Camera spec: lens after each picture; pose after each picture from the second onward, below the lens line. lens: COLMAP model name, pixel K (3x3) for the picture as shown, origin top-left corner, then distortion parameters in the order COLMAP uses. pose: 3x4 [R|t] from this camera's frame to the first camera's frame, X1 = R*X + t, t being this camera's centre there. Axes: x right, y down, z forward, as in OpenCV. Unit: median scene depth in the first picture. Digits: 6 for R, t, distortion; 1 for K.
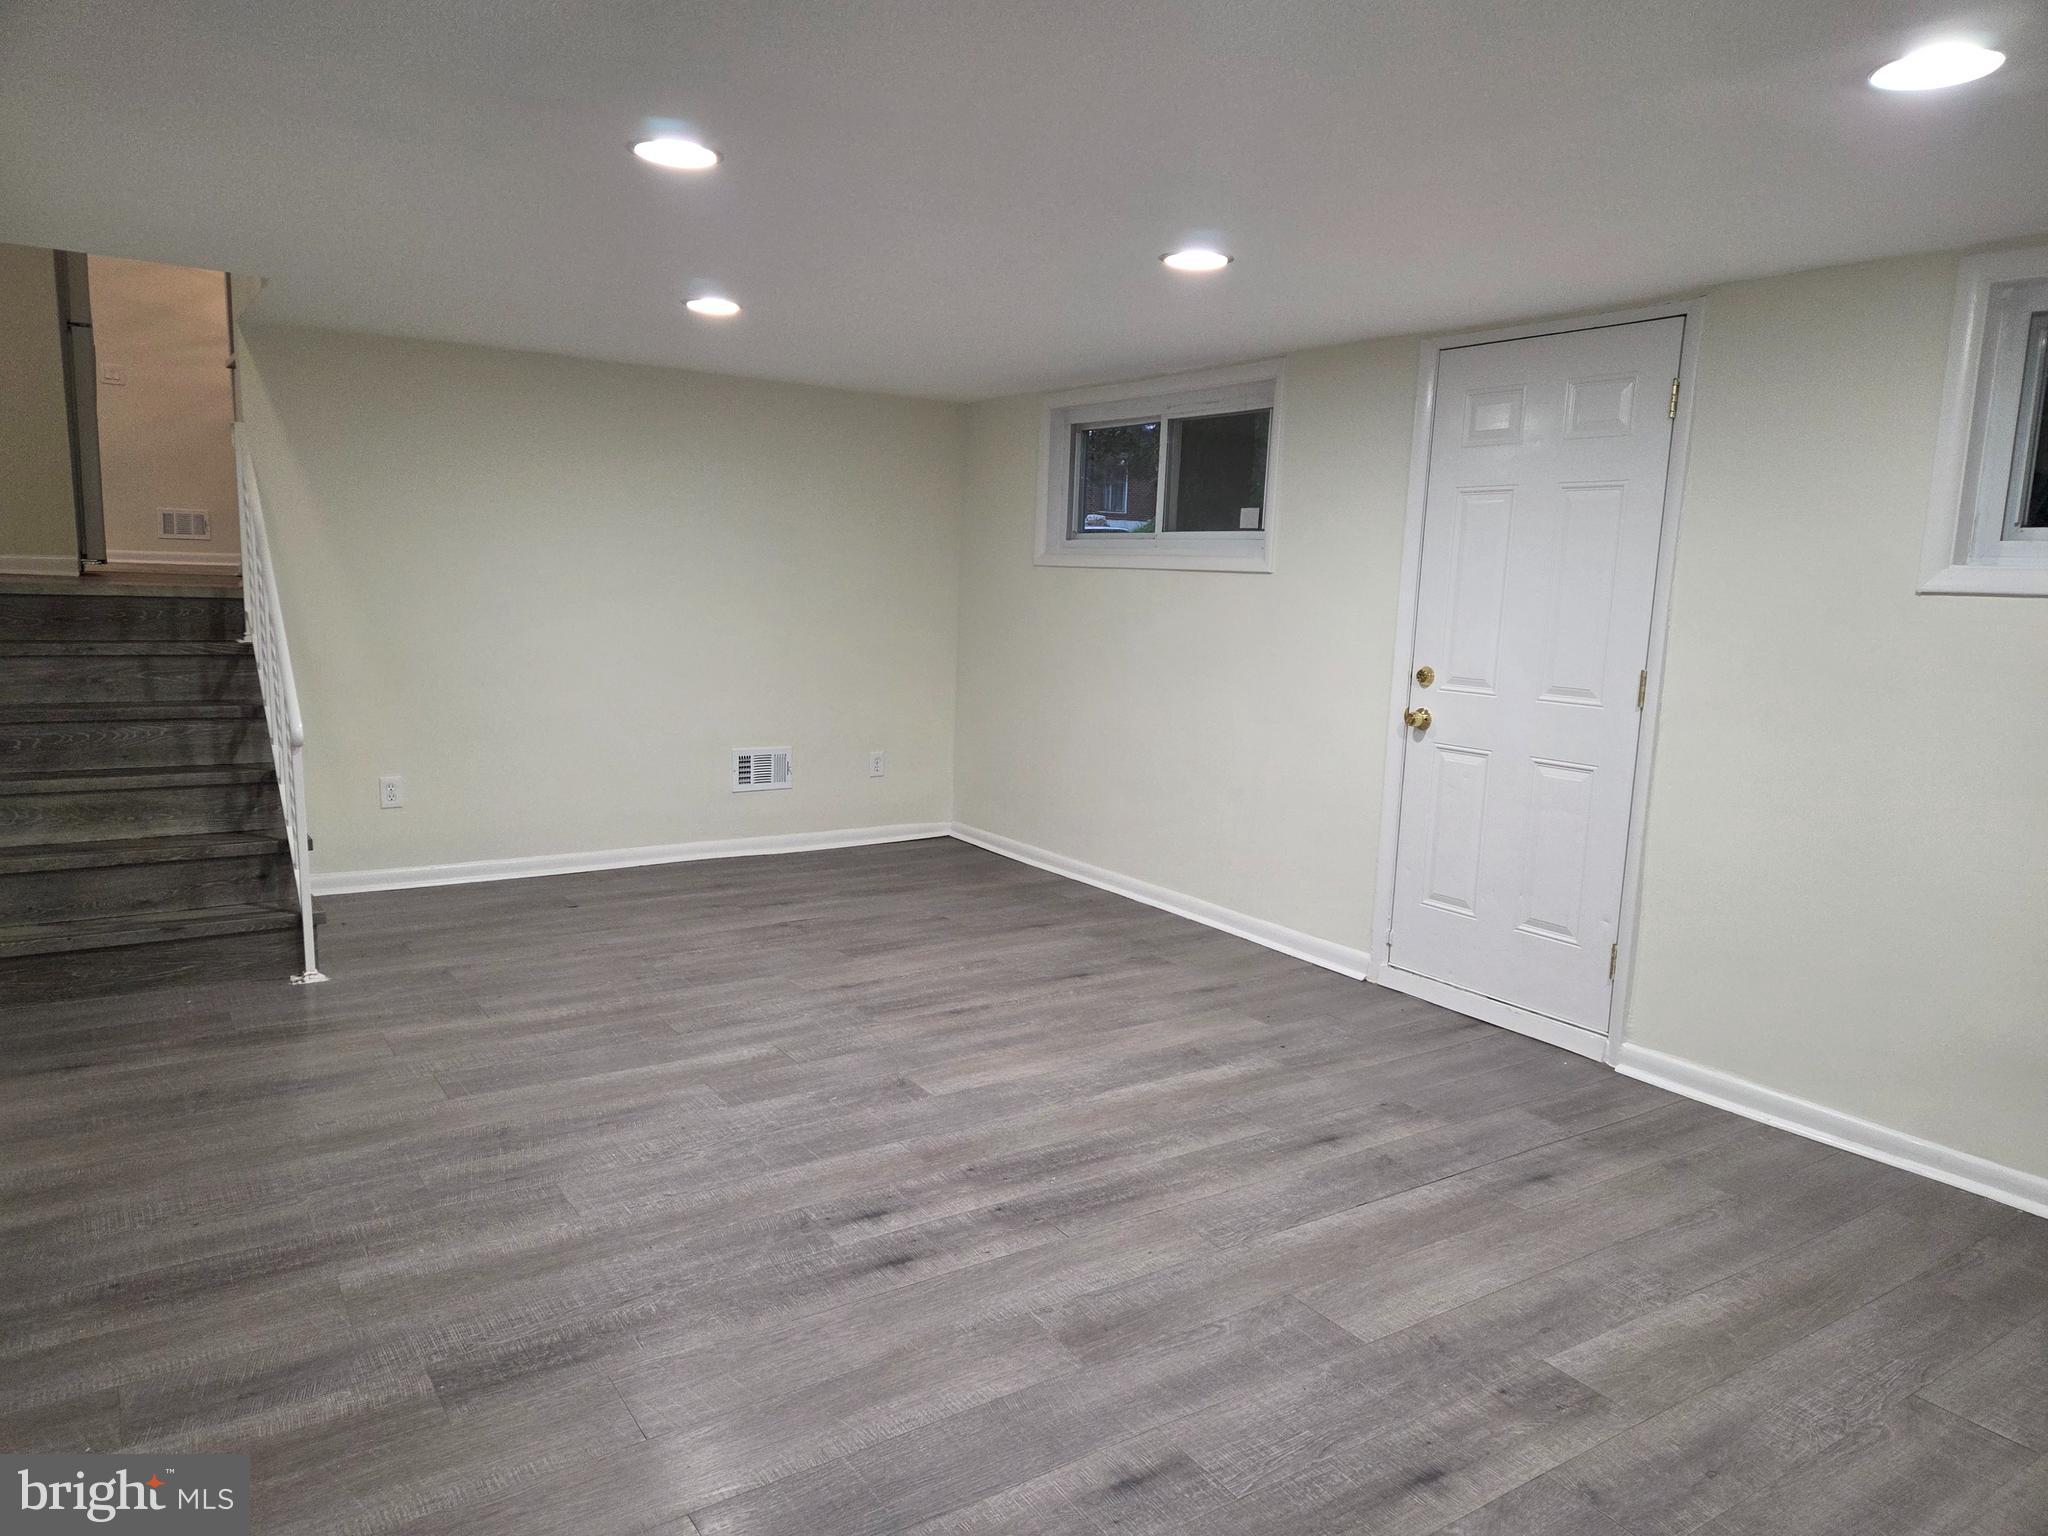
lens RADIAL K [[1367.7, 0, 1007.8], [0, 1367.7, 783.8], [0, 0, 1]] dist [0.073839, -0.061098]
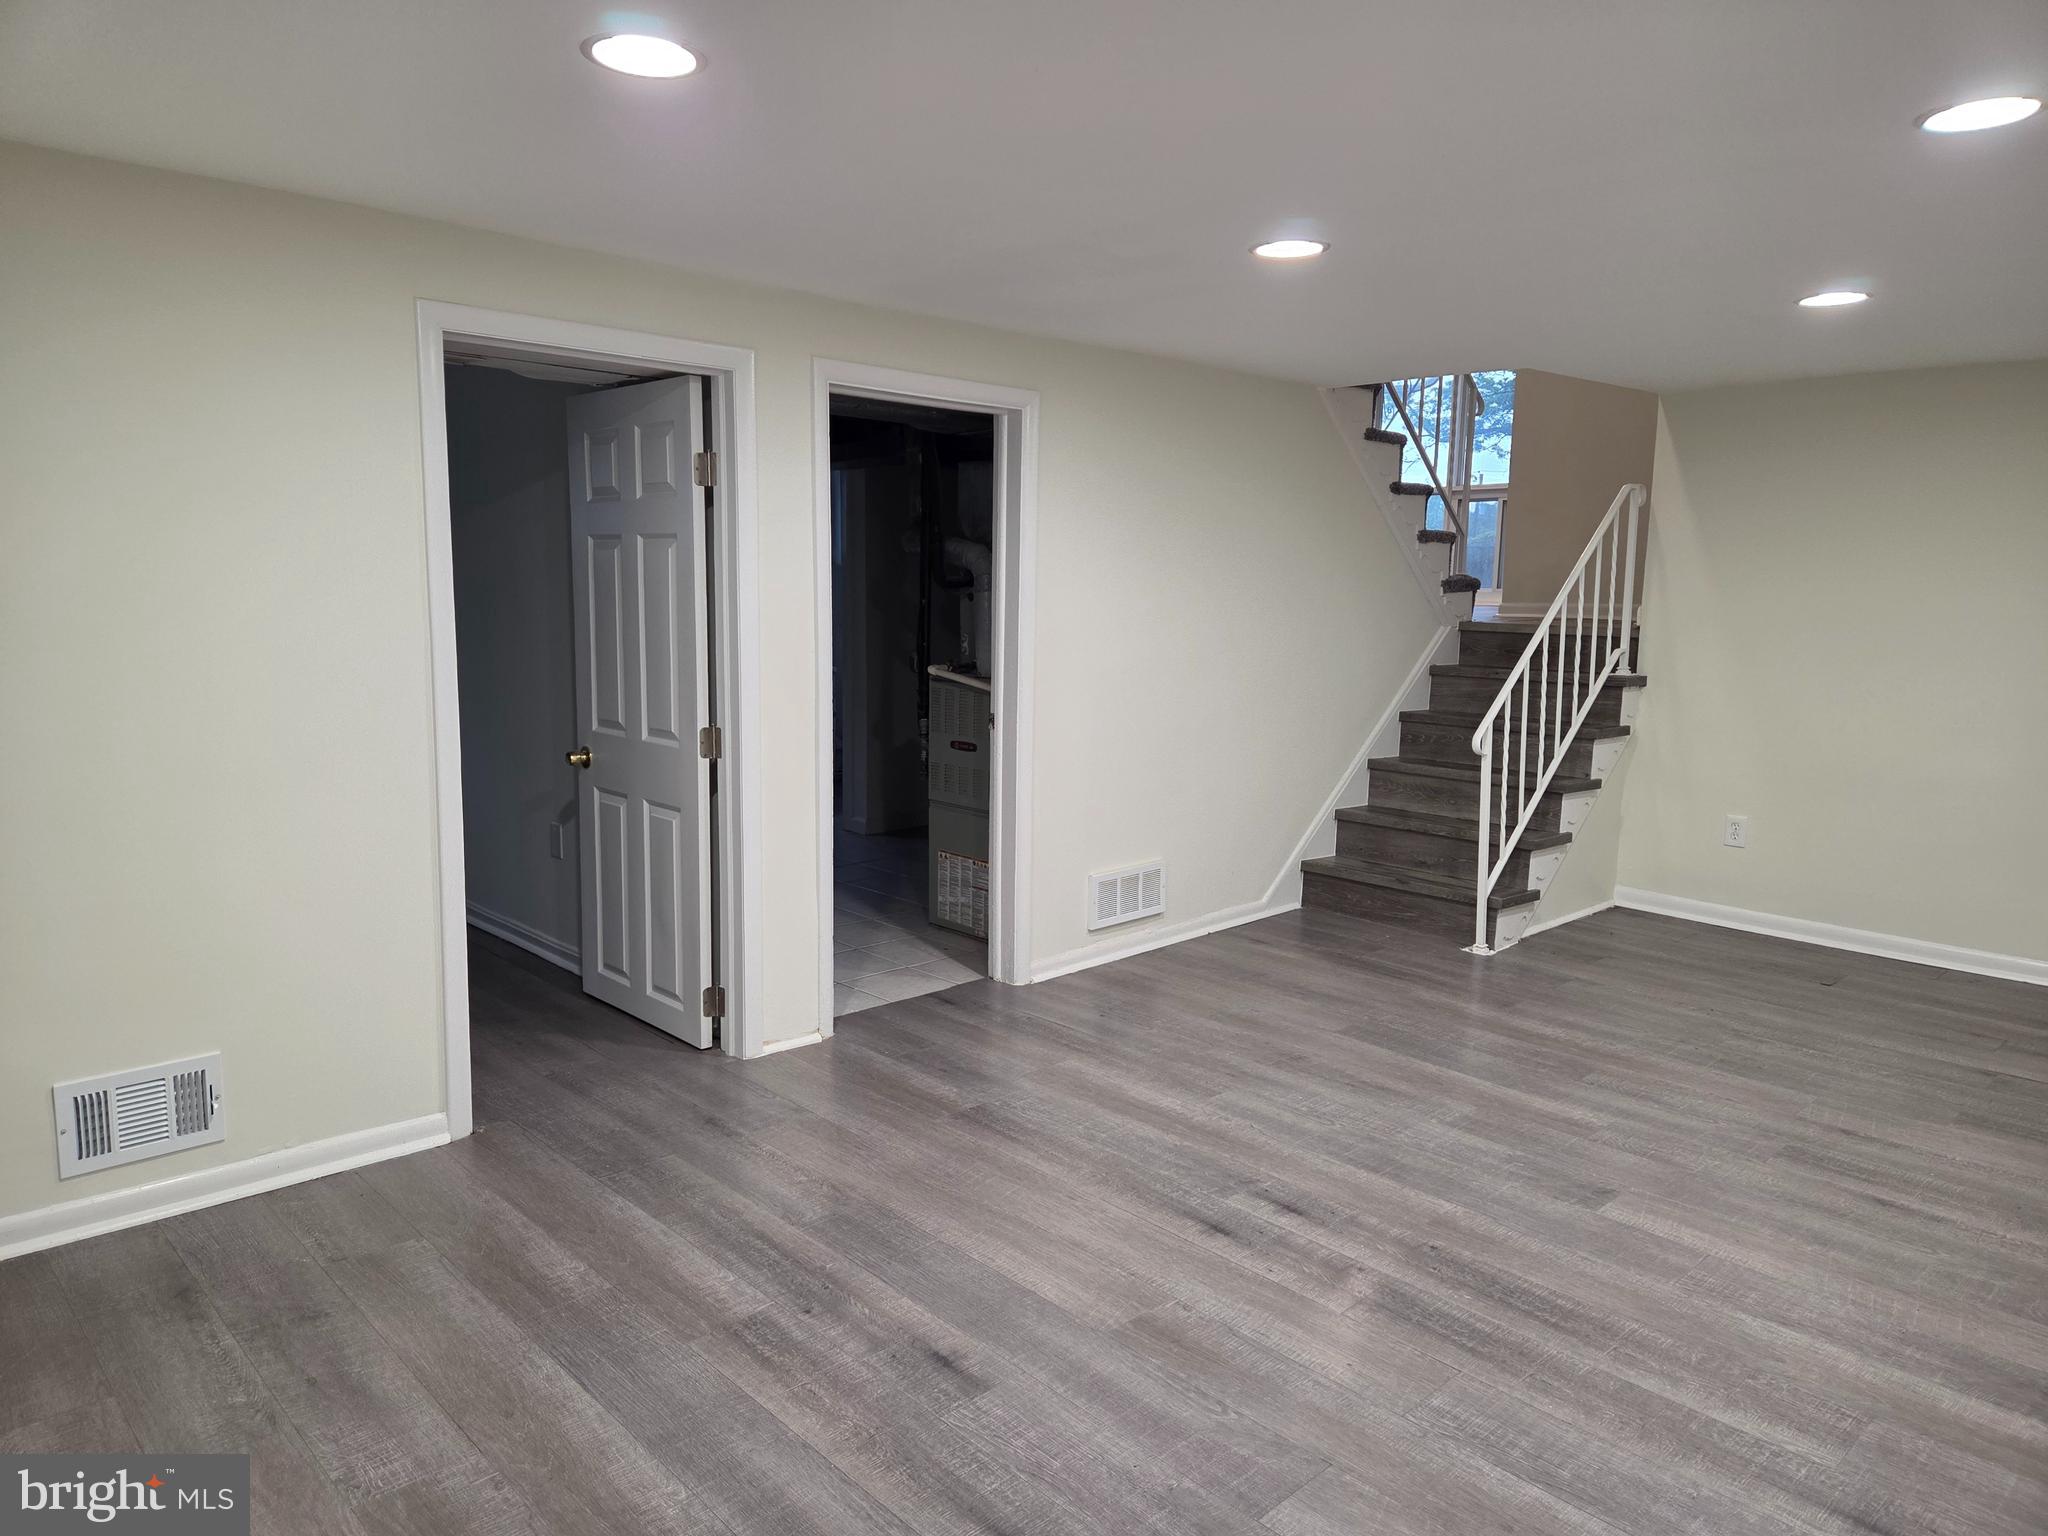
lens RADIAL K [[1367.7, 0, 1007.8], [0, 1367.7, 756.6], [0, 0, 1]] dist [0.073839, -0.061098]
pose [[0.166736, 0.099190, -0.981000, 0.649383], [-0.163952, 0.983865, 0.071614, -0.047062], [0.972275, 0.148896, 0.180308, 0.421709]]
